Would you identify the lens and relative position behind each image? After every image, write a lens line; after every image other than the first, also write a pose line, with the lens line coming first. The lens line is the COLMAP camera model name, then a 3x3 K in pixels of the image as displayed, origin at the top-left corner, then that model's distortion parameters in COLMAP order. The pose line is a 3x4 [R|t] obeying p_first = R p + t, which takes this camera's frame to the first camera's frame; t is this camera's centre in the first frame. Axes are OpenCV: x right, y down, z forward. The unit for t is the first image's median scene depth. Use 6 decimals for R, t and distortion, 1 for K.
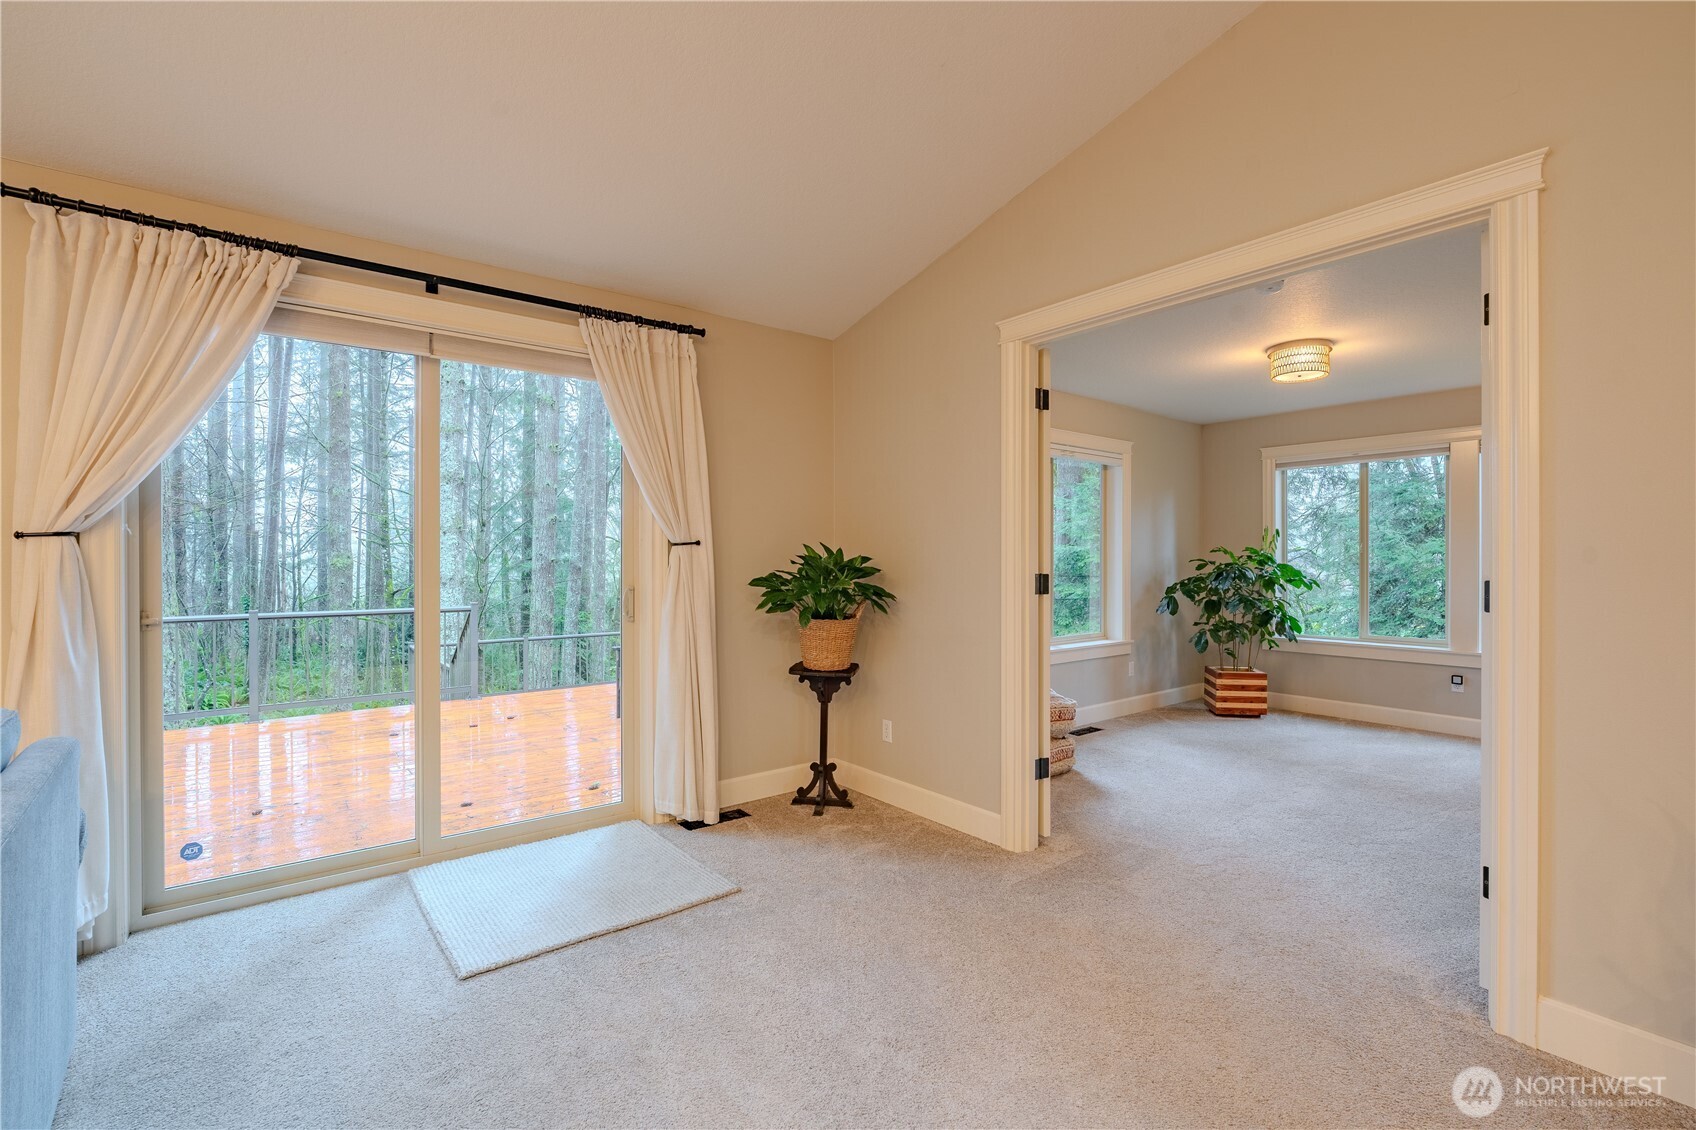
lens RADIAL K [[763.7, 0, 840.8], [0, 763.7, 565.4], [0, 0, 1]] dist [-0.008833, 0.000858]
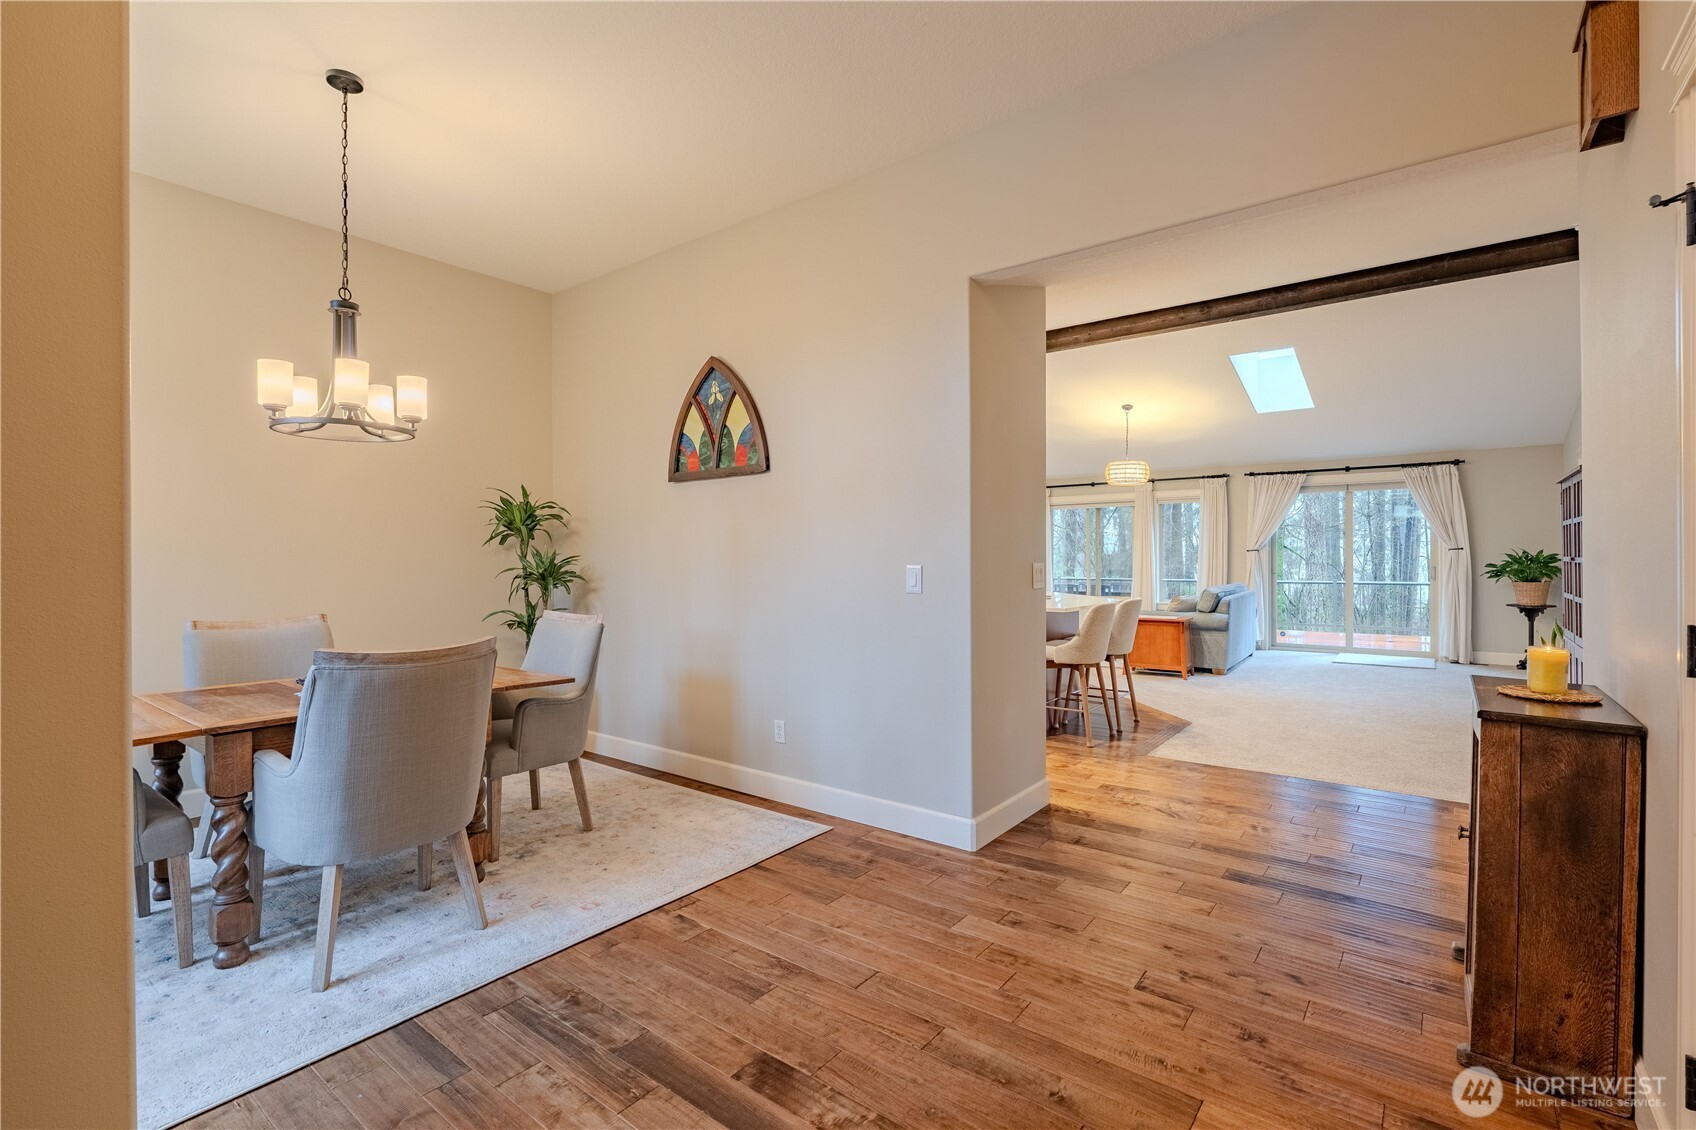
lens RADIAL K [[763.7, 0, 850.1], [0, 763.7, 561.3], [0, 0, 1]] dist [-0.008833, 0.000858]
pose [[0.245669, 0.009578, -0.969306, 1.036477], [-0.000800, 0.999953, 0.009678, -0.006428], [0.969353, -0.001603, 0.245665, -0.913120]]
